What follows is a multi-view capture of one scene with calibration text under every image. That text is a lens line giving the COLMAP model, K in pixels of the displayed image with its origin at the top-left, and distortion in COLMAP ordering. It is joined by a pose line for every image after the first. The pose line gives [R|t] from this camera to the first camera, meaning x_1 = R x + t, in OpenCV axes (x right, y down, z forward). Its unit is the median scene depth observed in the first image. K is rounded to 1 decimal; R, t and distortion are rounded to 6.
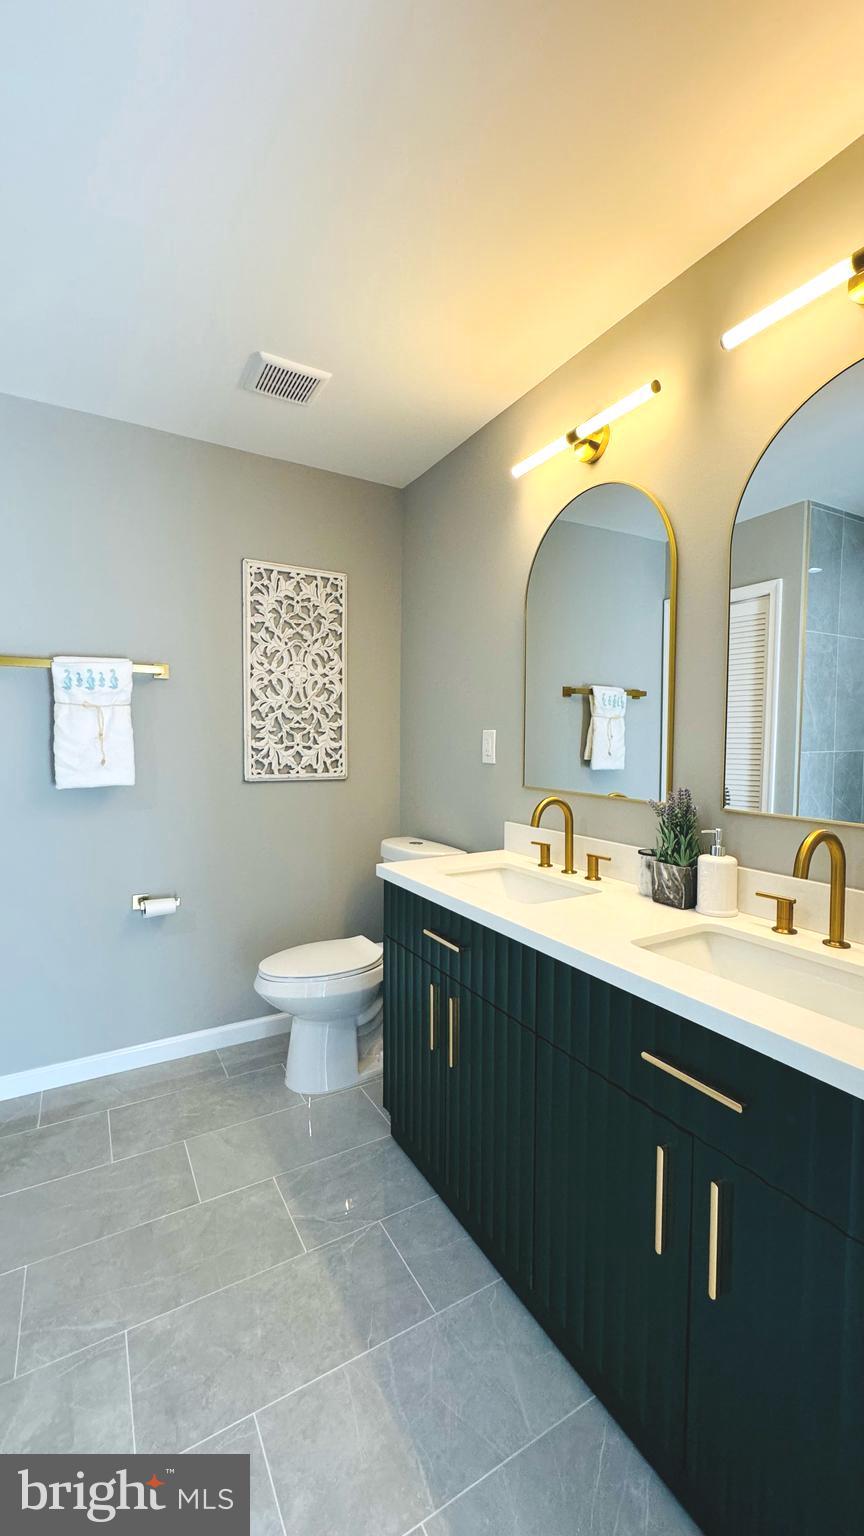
lens RADIAL K [[622.8, 0, 460.4], [0, 622.8, 766.2], [0, 0, 1]] dist [0.000070, 0.000535]
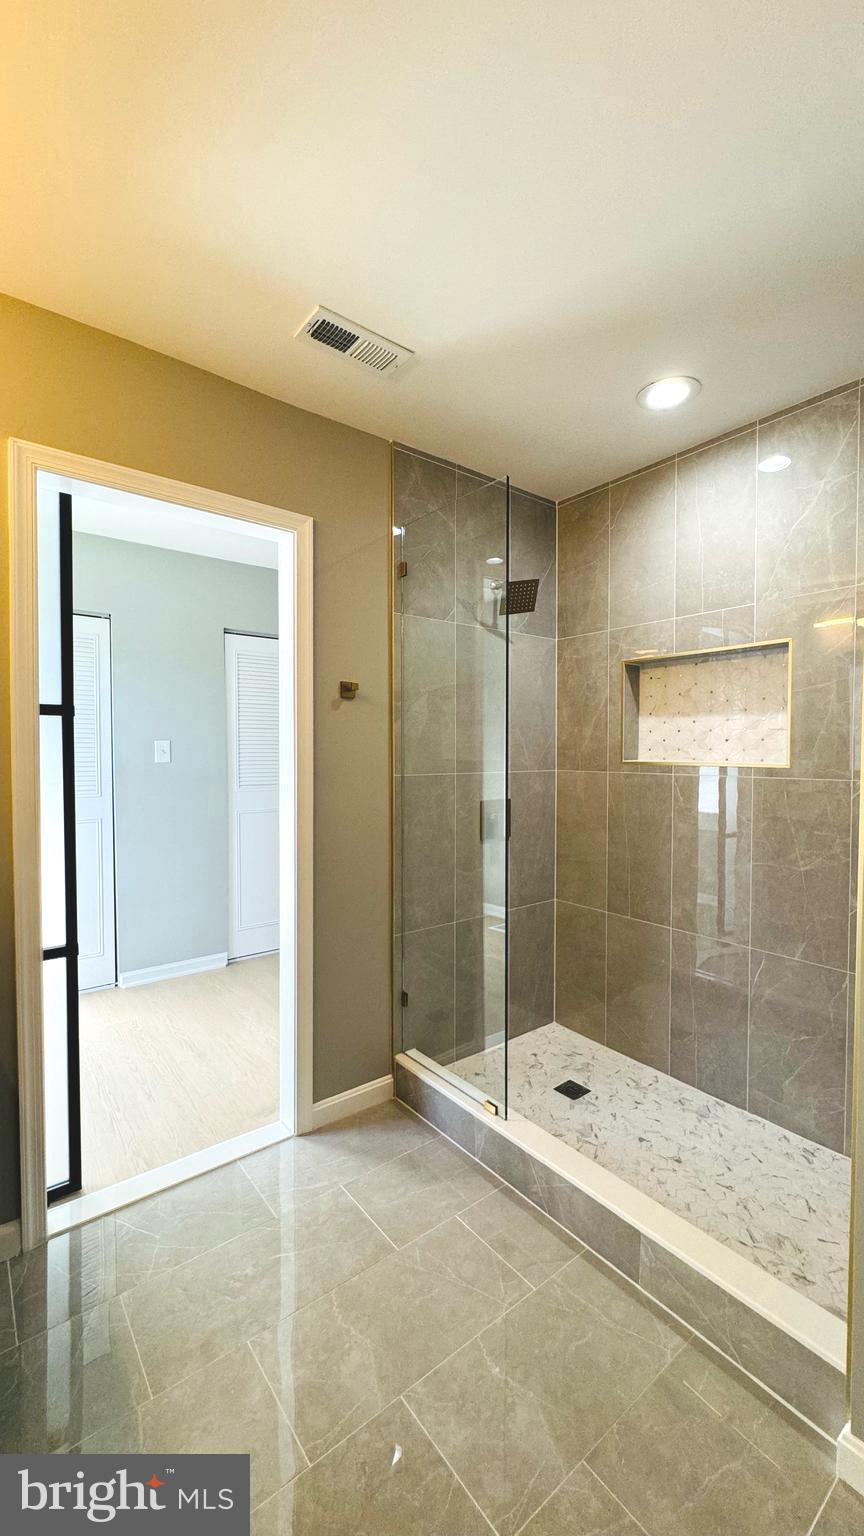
lens RADIAL K [[612.8, 0, 437.8], [0, 612.8, 767.8], [0, 0, 1]] dist [-0.002222, 0.000367]
pose [[-0.992900, -0.000402, -0.118955, -0.182988], [-0.009835, 0.996848, 0.078727, -0.049340], [0.118549, 0.079338, -0.989774, 0.827416]]
